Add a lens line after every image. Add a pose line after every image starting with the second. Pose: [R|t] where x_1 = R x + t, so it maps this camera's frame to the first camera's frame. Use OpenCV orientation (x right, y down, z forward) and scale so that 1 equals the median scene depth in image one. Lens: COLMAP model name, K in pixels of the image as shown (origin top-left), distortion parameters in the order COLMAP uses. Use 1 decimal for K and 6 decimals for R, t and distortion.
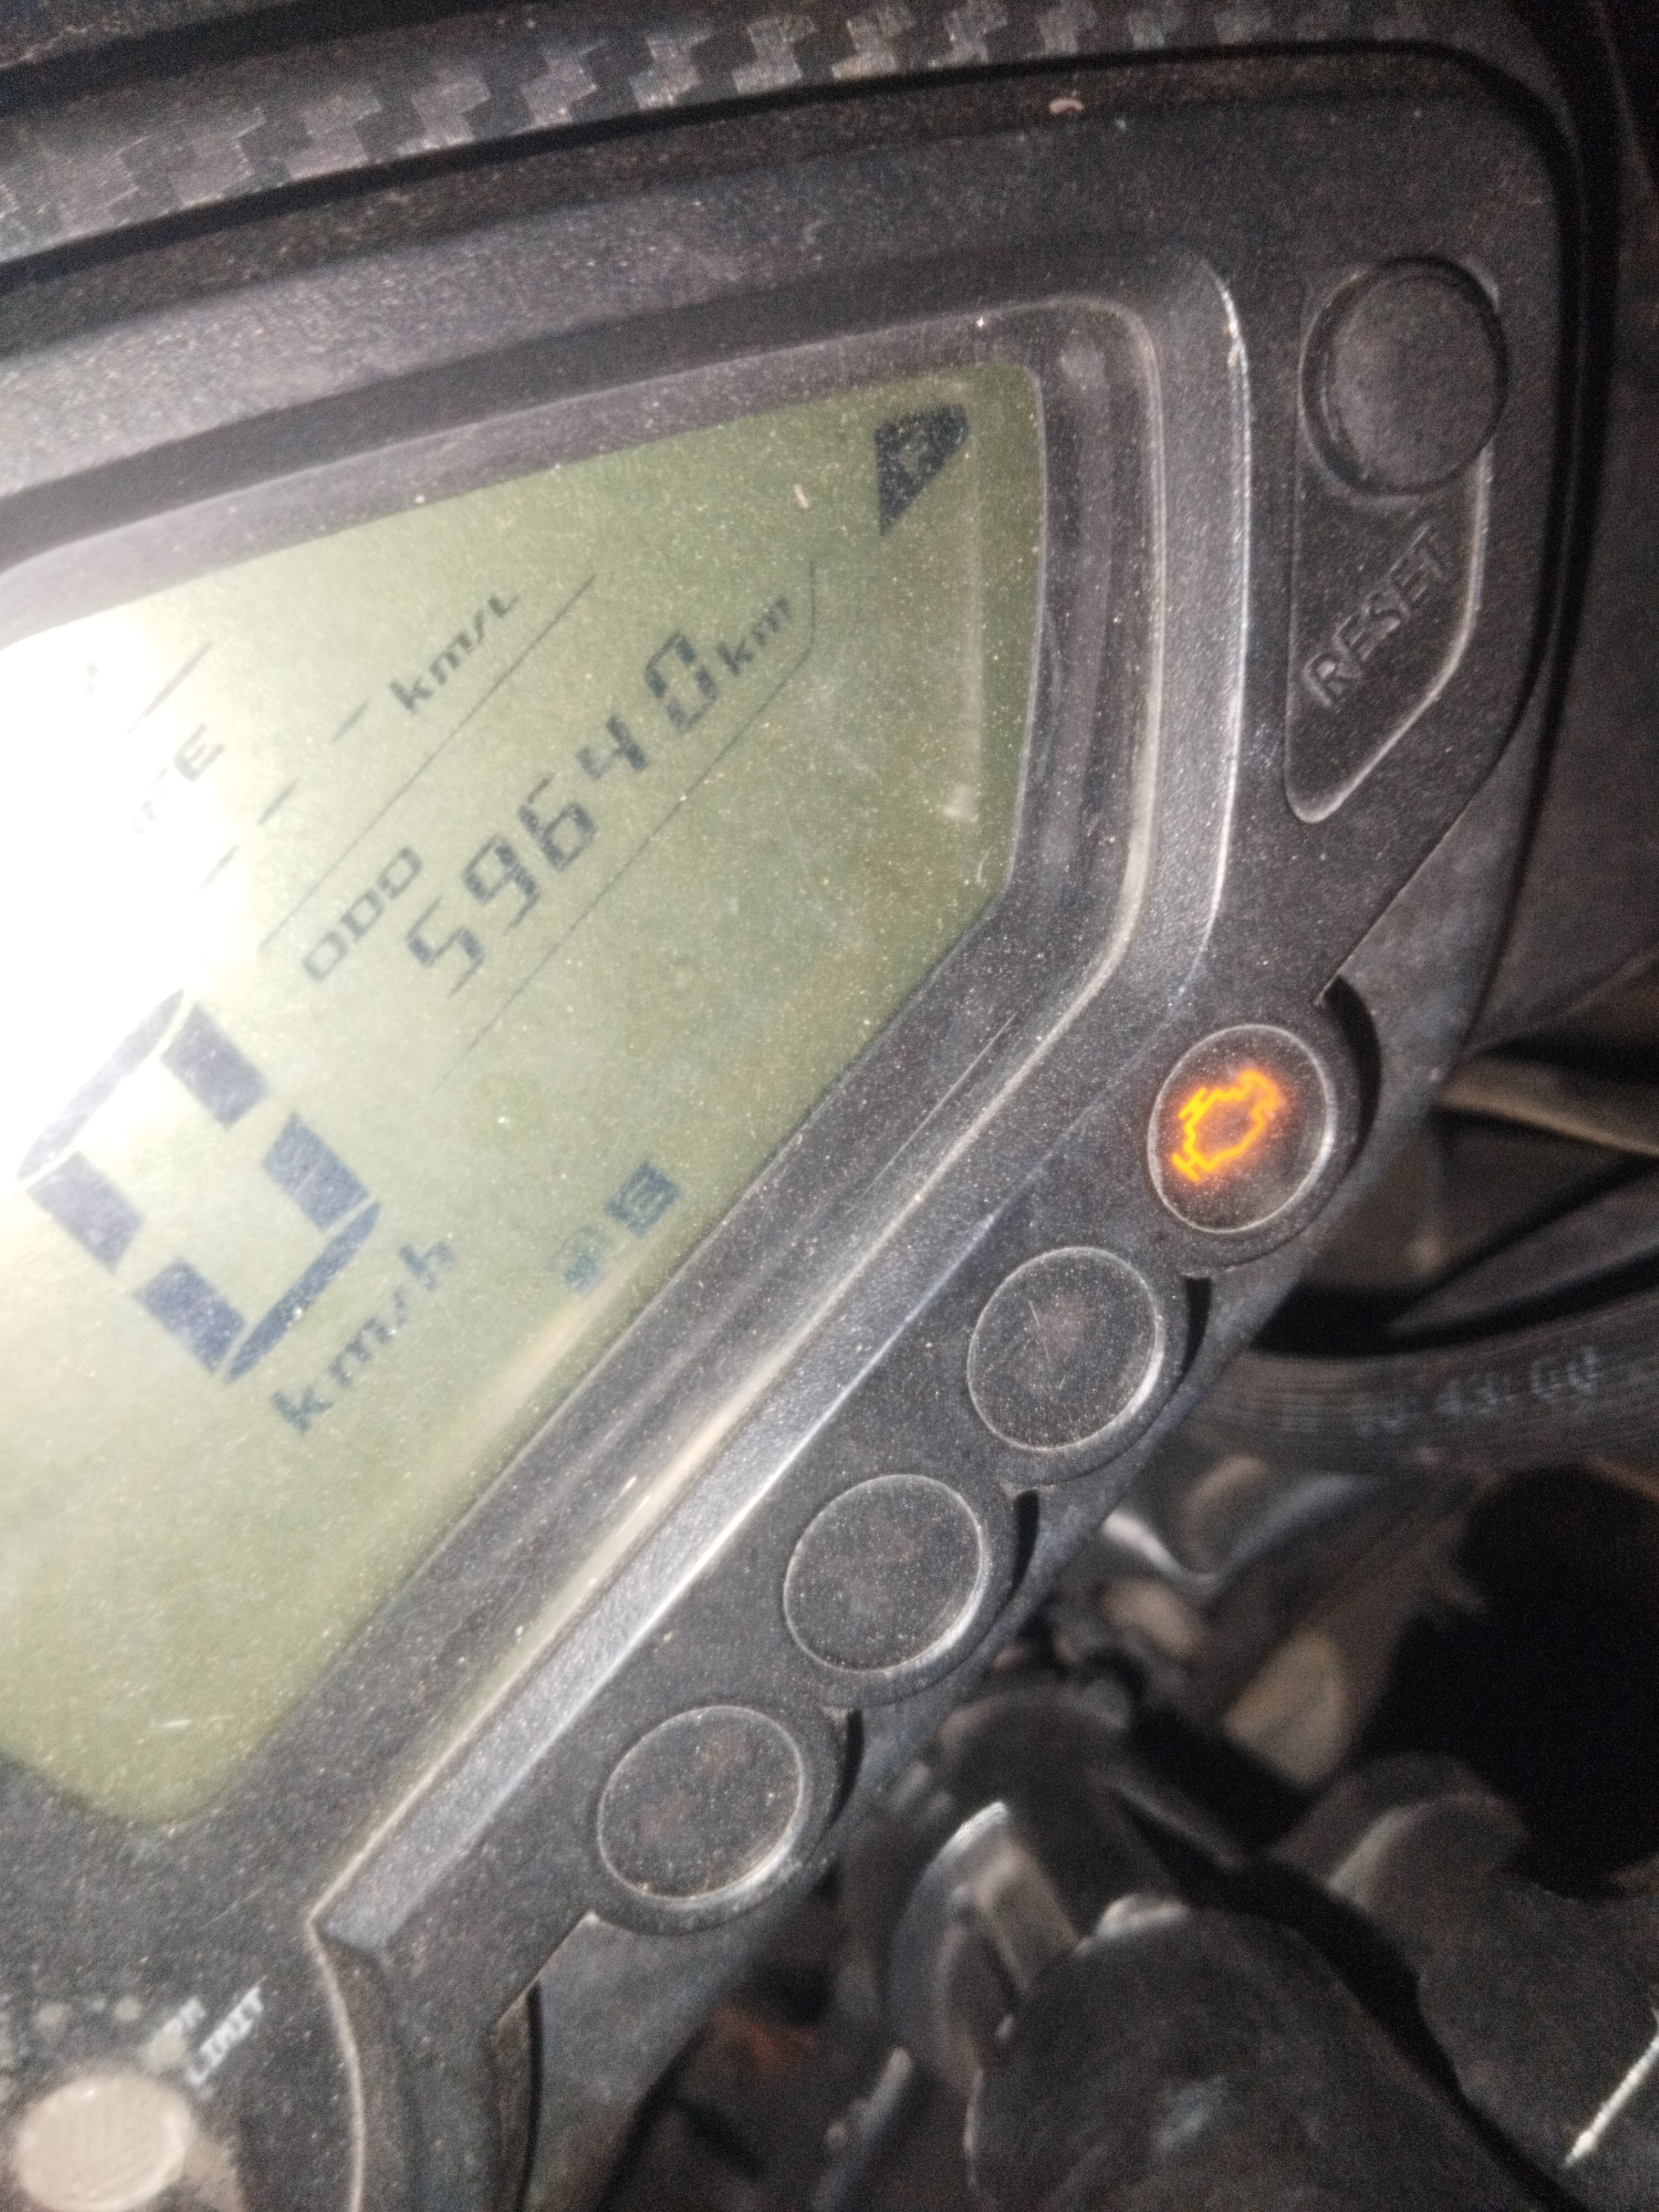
lens RADIAL K [[1953.2, 0, 827.3], [0, 1953.2, 1109.4], [0, 0, 1]] dist [0.044315, -0.159987]
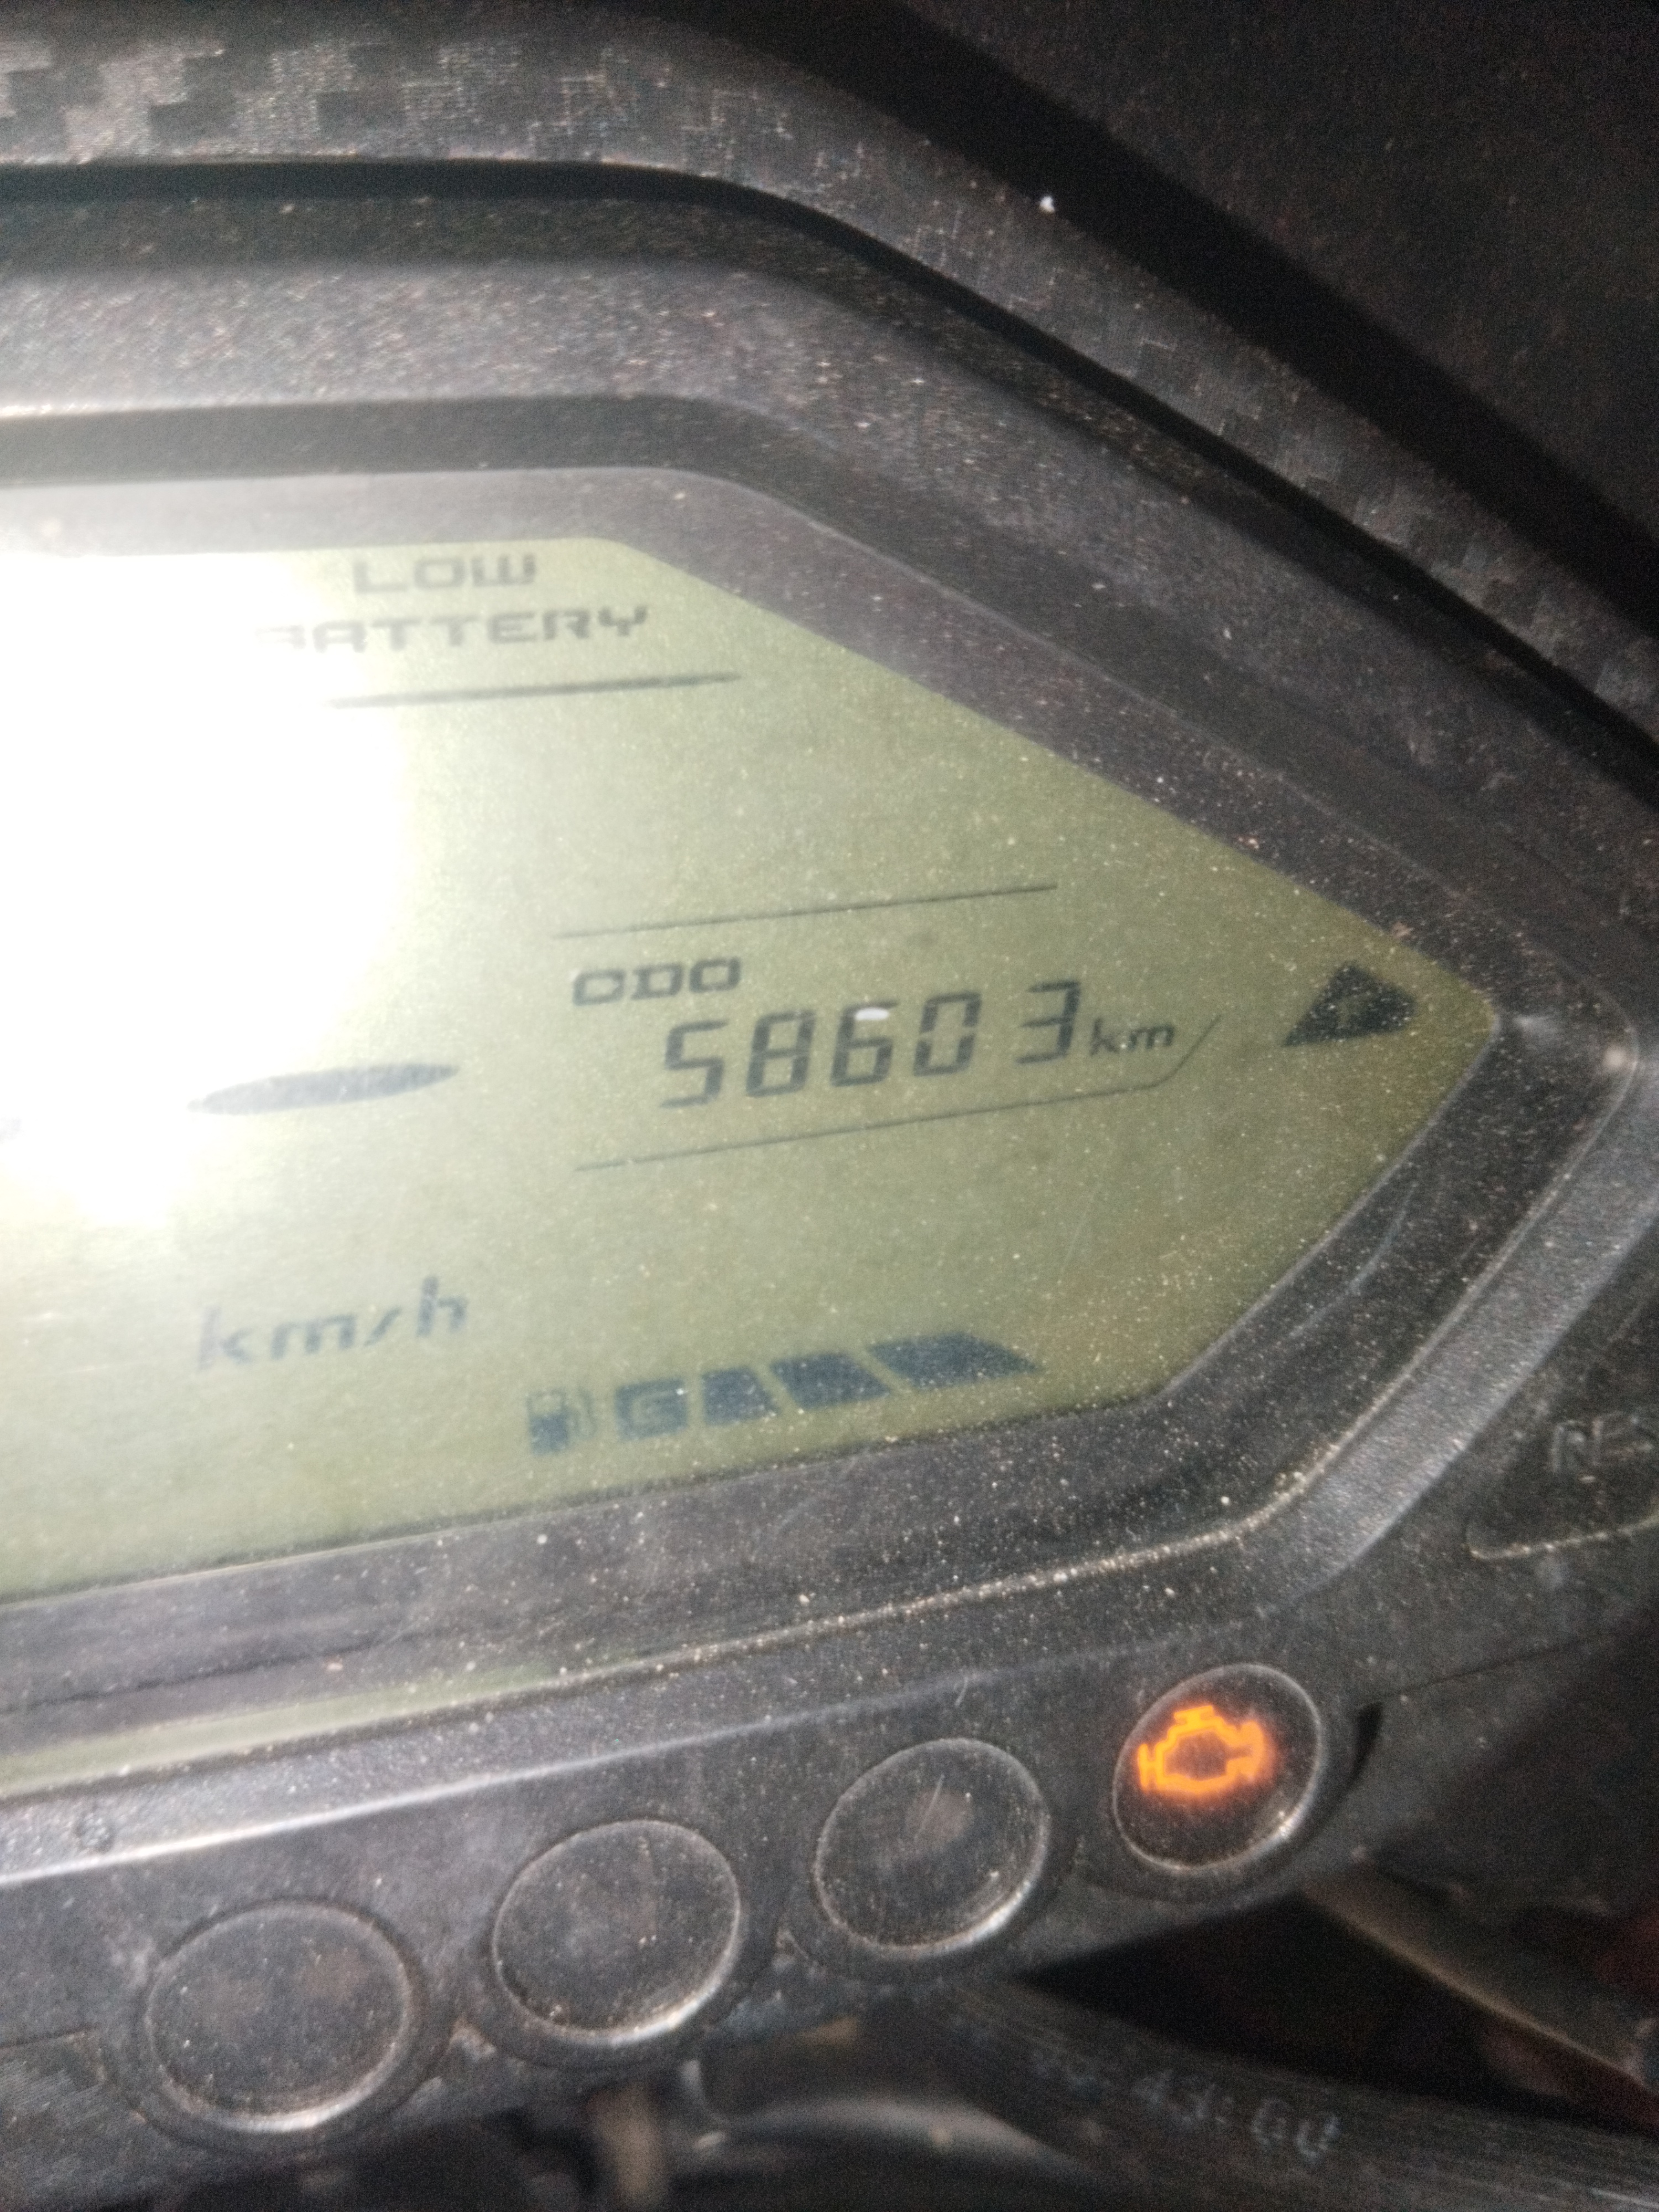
lens RADIAL K [[1953.2, 0, 832.2], [0, 1953.2, 1106.9], [0, 0, 1]] dist [0.044315, -0.159987]
pose [[0.760659, 0.648887, 0.018551, -0.150529], [-0.624830, 0.739609, -0.250132, 0.127053], [-0.176028, 0.178674, 0.968034, 0.084722]]
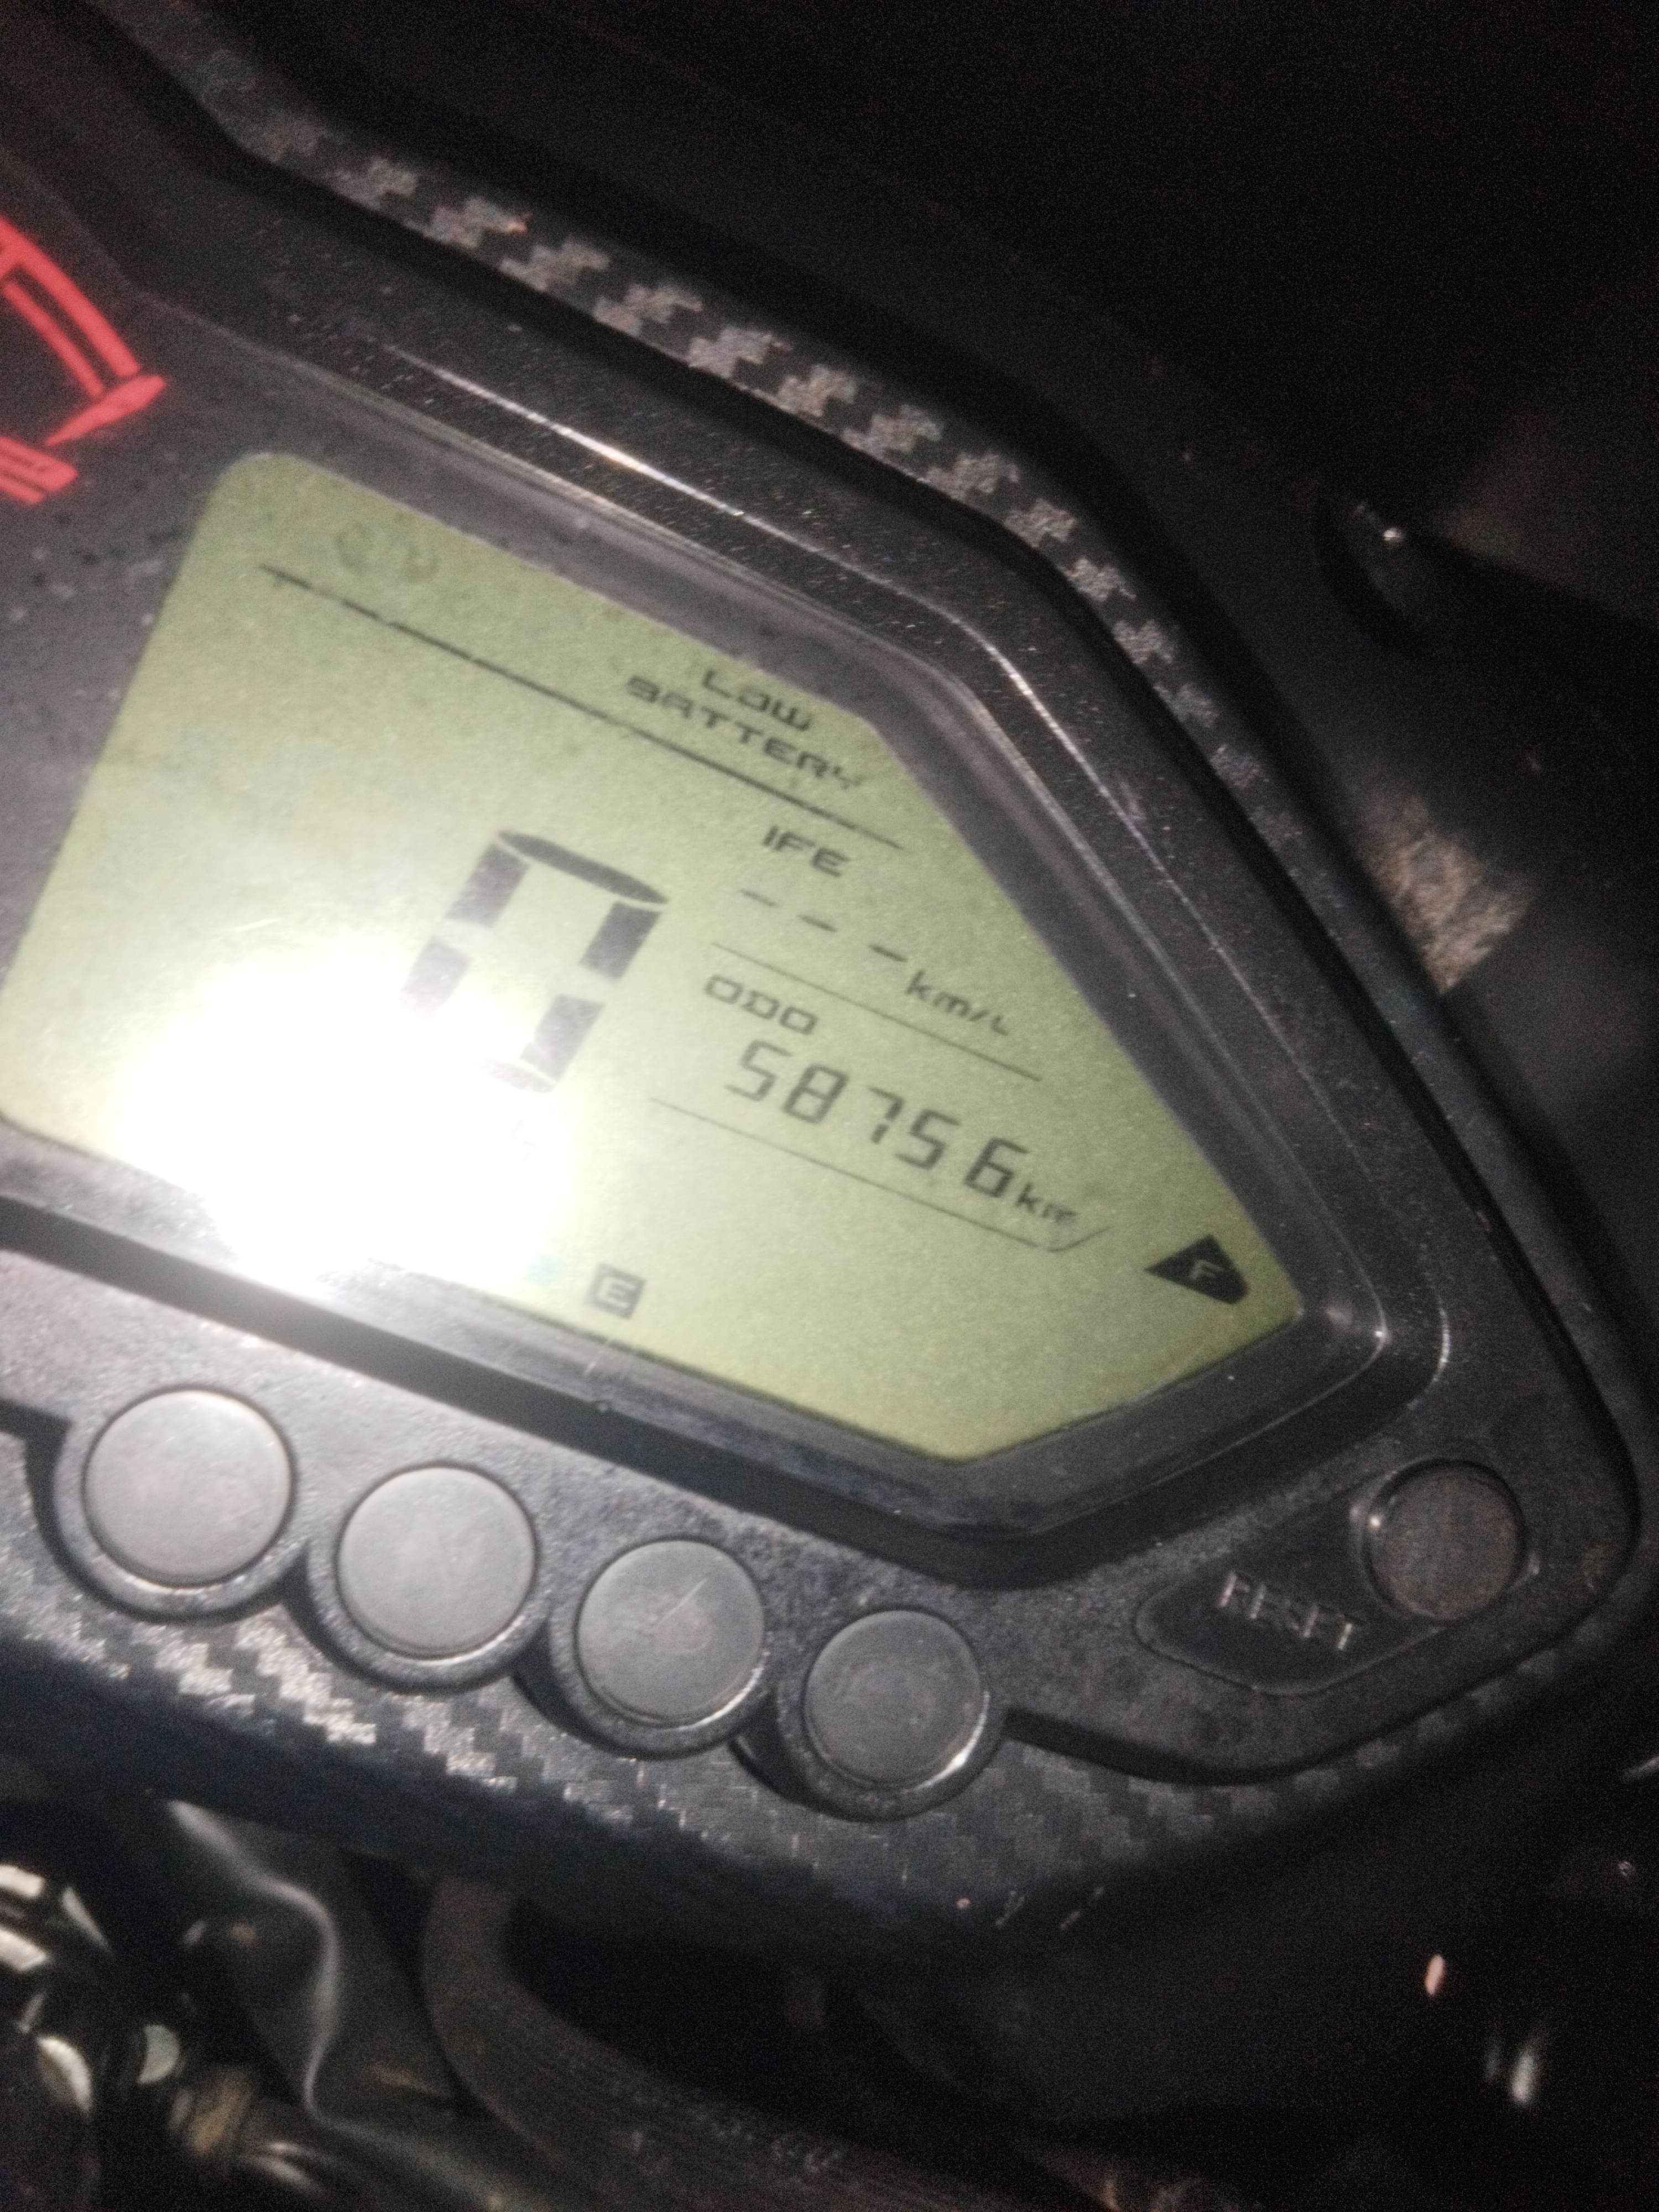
lens RADIAL K [[1925.0, 0, 816.9], [0, 1925.0, 1086.3], [0, 0, 1]] dist [0.043906, -0.152035]
pose [[0.417972, 0.873543, -0.249444, 0.160698], [-0.864788, 0.298475, -0.403800, 0.420954], [-0.278284, 0.384493, 0.880184, -0.165832]]
